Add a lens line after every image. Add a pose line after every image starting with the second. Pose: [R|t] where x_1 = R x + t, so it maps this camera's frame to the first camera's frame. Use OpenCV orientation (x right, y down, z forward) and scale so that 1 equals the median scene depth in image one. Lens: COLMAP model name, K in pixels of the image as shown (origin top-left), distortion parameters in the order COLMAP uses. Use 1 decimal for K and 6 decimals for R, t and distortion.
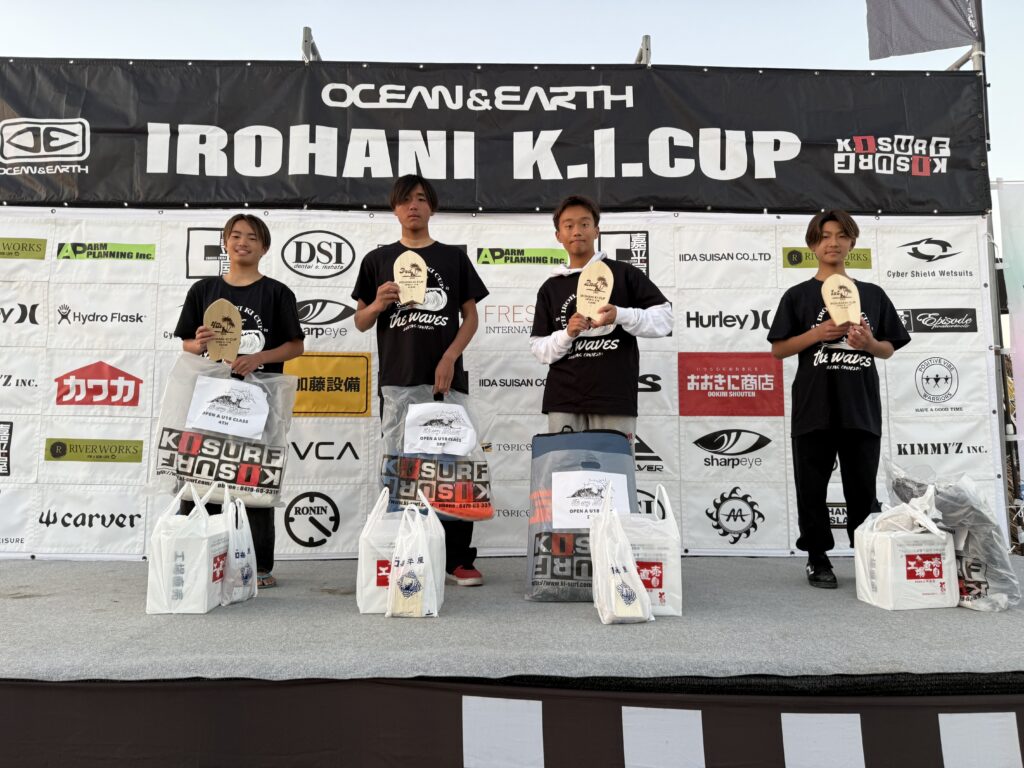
lens RADIAL K [[711.0, 0, 509.9], [0, 711.0, 383.8], [0, 0, 1]] dist [0.010292, -0.022494]
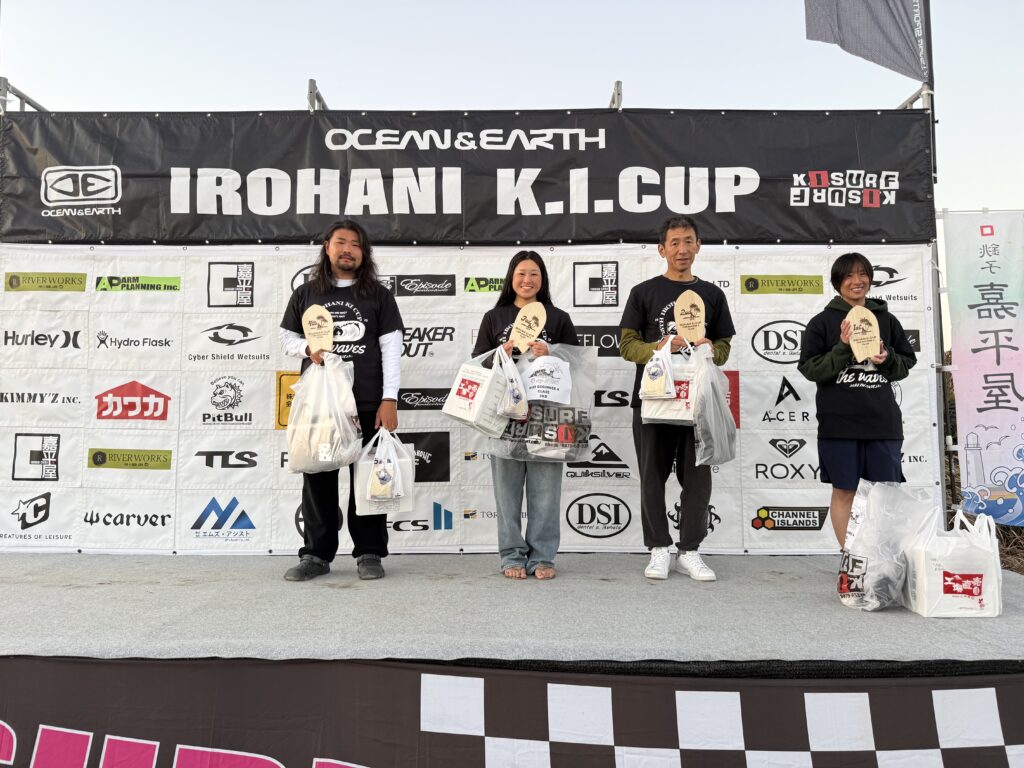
lens RADIAL K [[710.2, 0, 509.5], [0, 710.2, 382.4], [0, 0, 1]] dist [0.020954, -0.039993]
pose [[0.999441, -0.001446, -0.033408, 0.062528], [0.002148, 0.999777, 0.020998, -0.050085], [0.033371, -0.021058, 0.999221, -0.117920]]
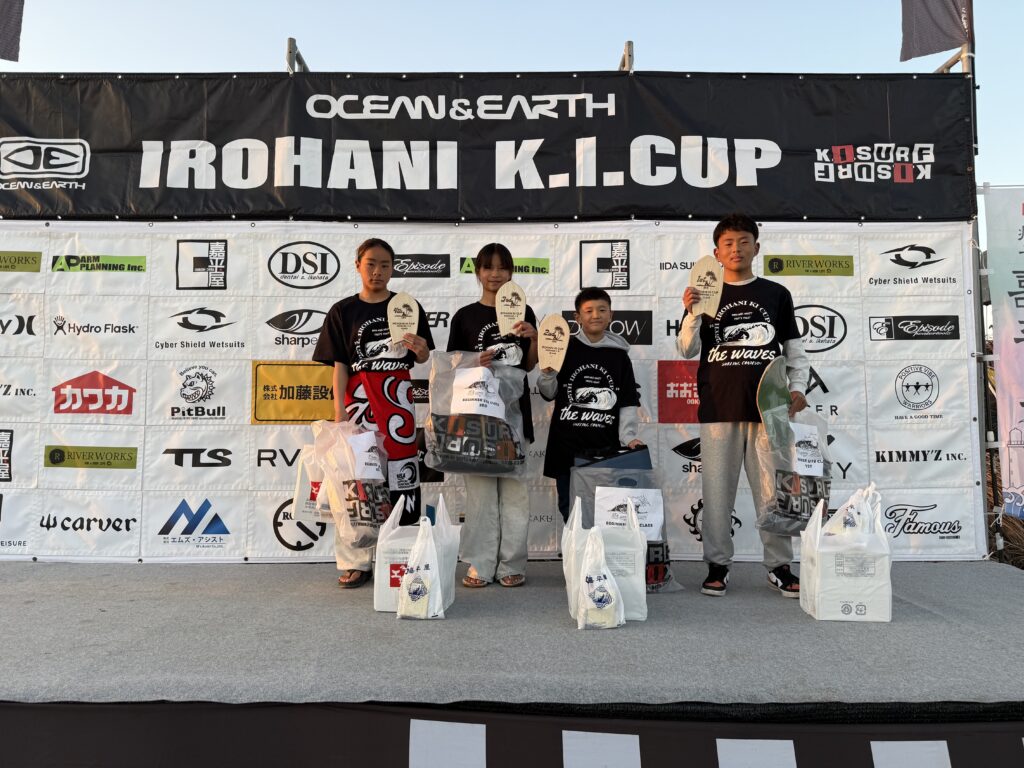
lens RADIAL K [[709.7, 0, 508.5], [0, 709.7, 383.0], [0, 0, 1]] dist [0.008979, -0.017639]
pose [[0.999670, -0.000838, -0.025691, 0.049732], [0.001646, 0.999504, 0.031457, -0.044190], [0.025652, -0.031489, 0.999175, -0.016075]]
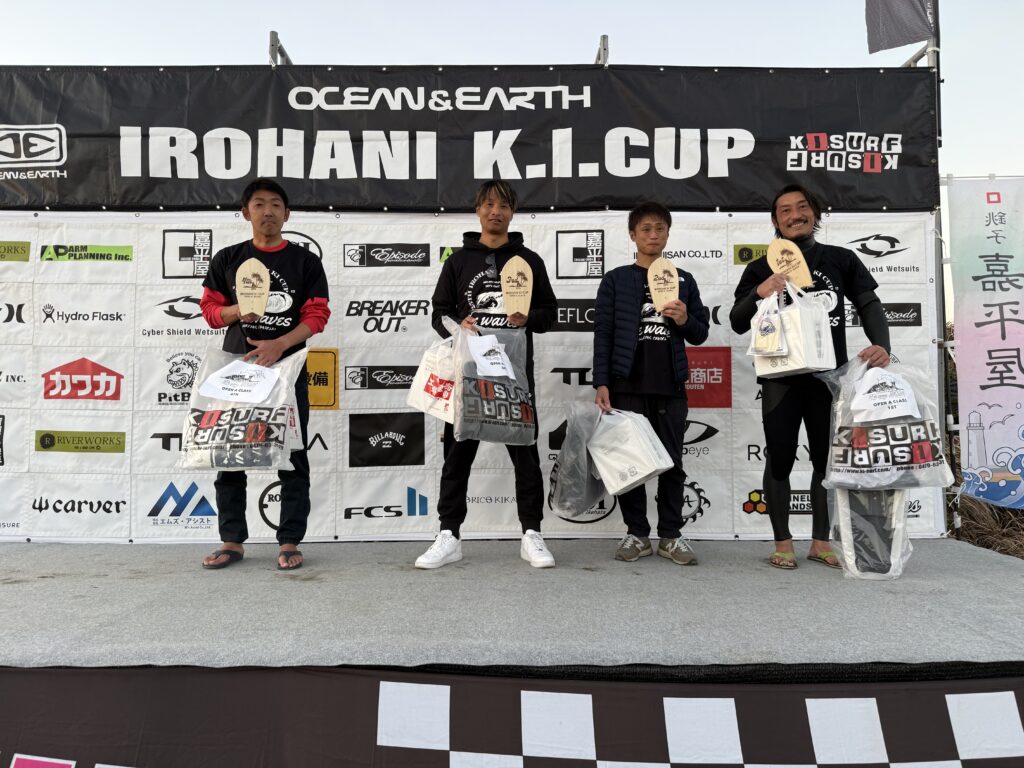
lens RADIAL K [[712.7, 0, 510.3], [0, 712.7, 383.1], [0, 0, 1]] dist [0.014560, -0.030207]
pose [[0.999867, -0.002157, -0.016180, 0.075197], [0.002989, 0.998664, 0.051581, -0.045562], [0.016047, -0.051622, 0.998538, -0.052991]]
